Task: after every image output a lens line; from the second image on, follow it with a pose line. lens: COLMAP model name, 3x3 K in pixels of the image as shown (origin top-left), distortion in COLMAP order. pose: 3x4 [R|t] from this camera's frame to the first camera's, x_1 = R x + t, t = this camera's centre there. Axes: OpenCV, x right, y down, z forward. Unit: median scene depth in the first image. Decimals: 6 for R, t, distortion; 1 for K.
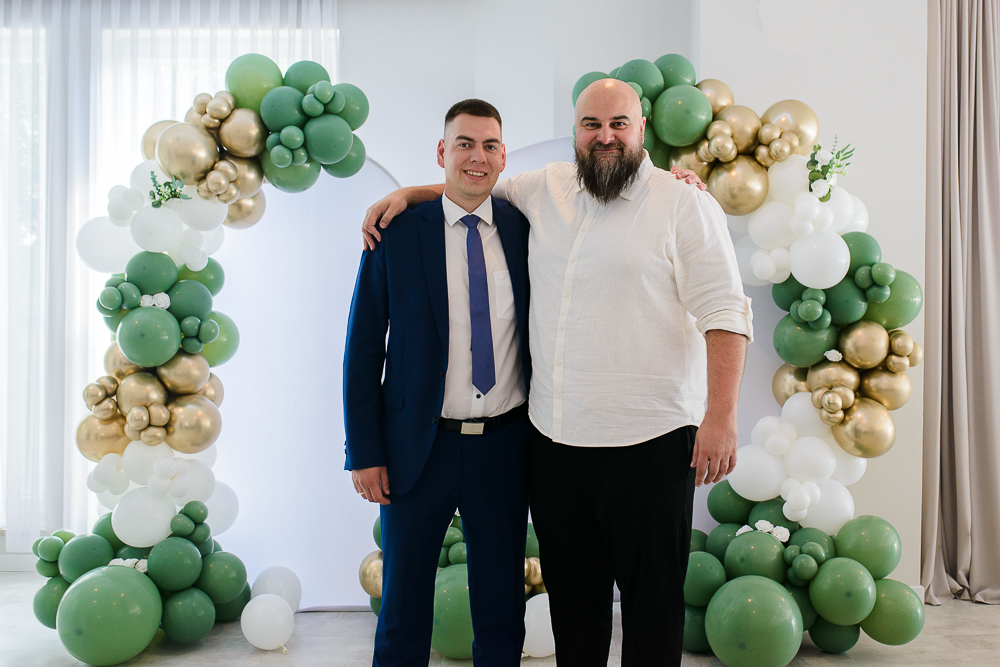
lens RADIAL K [[1051.2, 0, 536.8], [0, 1051.2, 309.8], [0, 0, 1]] dist [-0.019894, 0.033760]
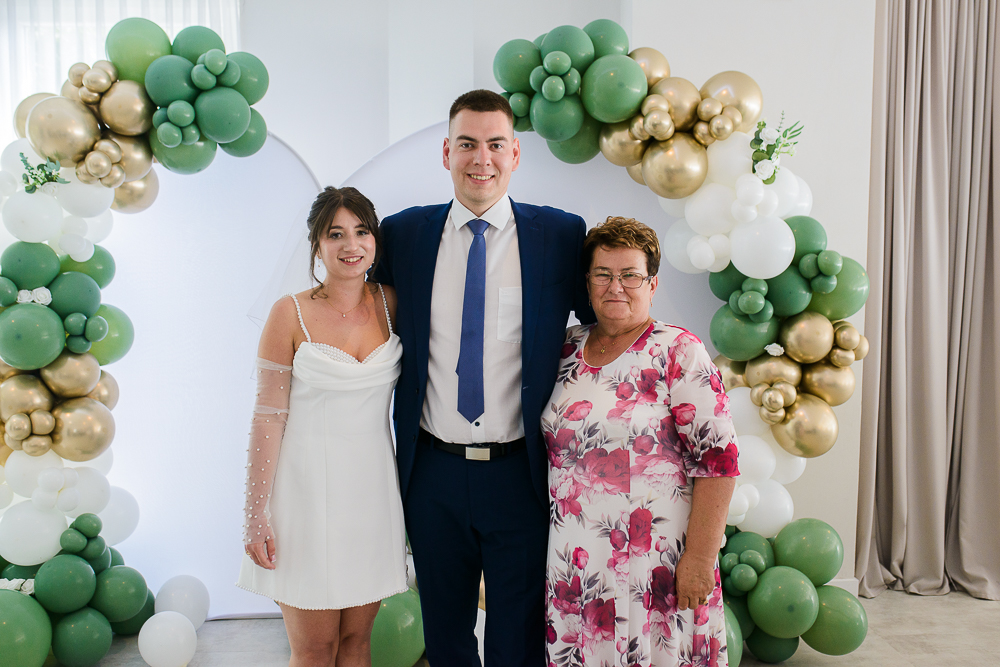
lens RADIAL K [[974.2, 0, 497.8], [0, 974.2, 333.7], [0, 0, 1]] dist [-0.026731, 0.051080]
pose [[0.999295, -0.008936, 0.036462, 0.005107], [0.006074, 0.996947, 0.077850, -0.039468], [-0.037047, -0.077574, 0.996298, 0.148809]]
